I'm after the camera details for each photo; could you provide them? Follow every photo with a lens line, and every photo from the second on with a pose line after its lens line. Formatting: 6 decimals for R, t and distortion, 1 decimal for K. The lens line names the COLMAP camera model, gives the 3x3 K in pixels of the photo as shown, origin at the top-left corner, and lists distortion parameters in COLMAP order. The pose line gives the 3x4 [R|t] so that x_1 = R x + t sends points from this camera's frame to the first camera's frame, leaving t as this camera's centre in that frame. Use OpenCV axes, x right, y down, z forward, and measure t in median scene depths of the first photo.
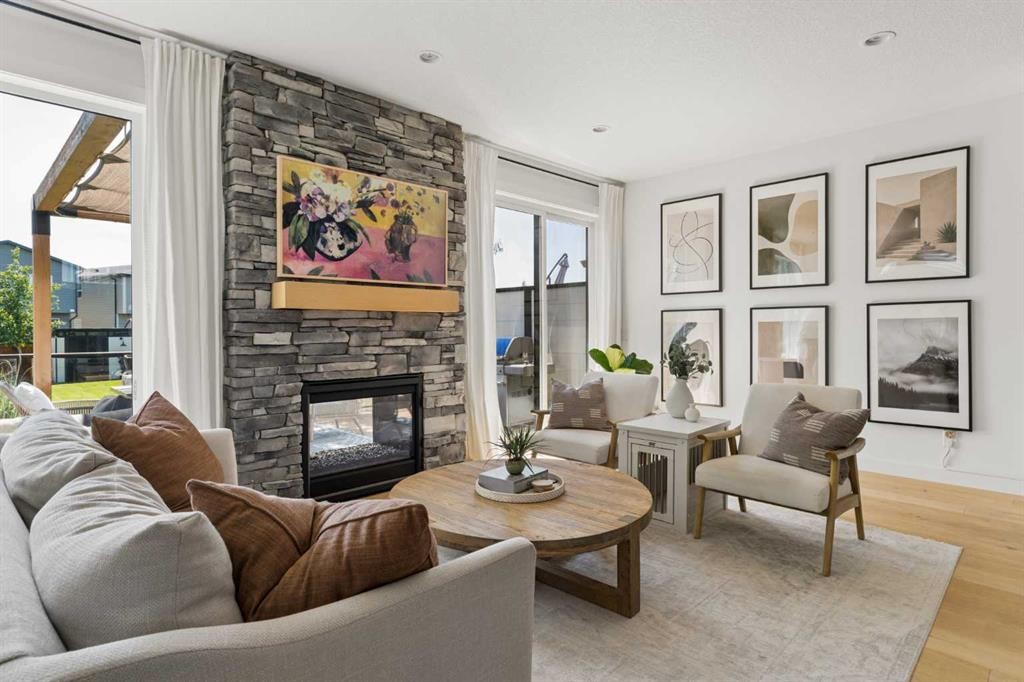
lens RADIAL K [[534.2, 0, 510.8], [0, 534.2, 333.1], [0, 0, 1]] dist [-0.000393, 0.000187]
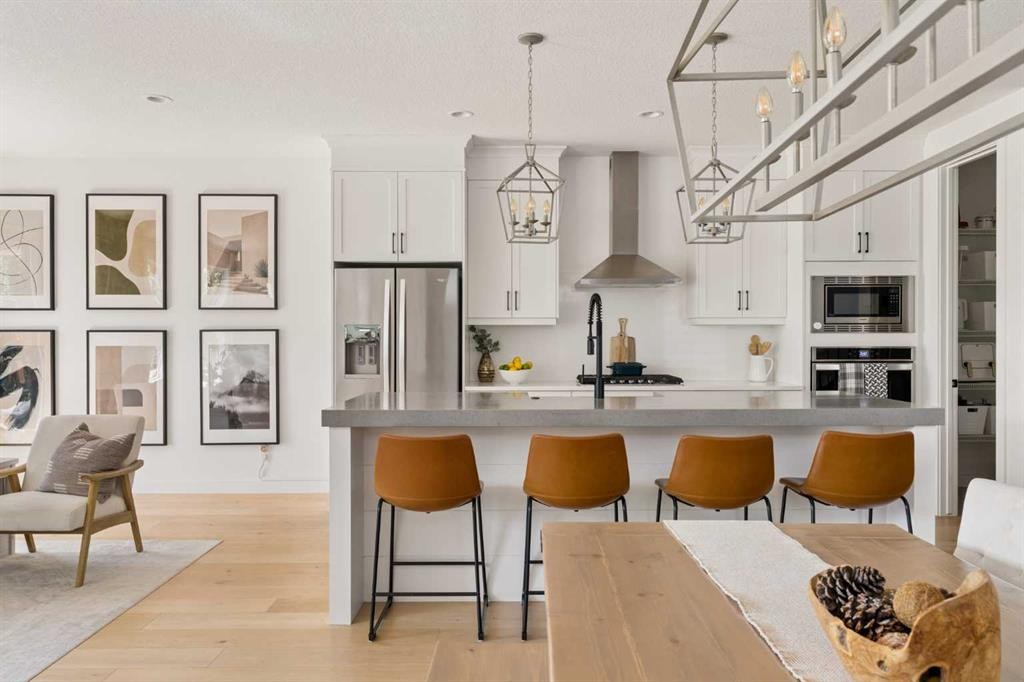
lens RADIAL K [[735.4, 0, 512.2], [0, 735.4, 344.7], [0, 0, 1]] dist [-0.001680, -0.001869]
pose [[0.693576, -0.003288, 0.720376, 0.069800], [0.000824, 0.999993, 0.003771, -0.032226], [-0.720383, -0.002022, 0.693573, -0.423440]]
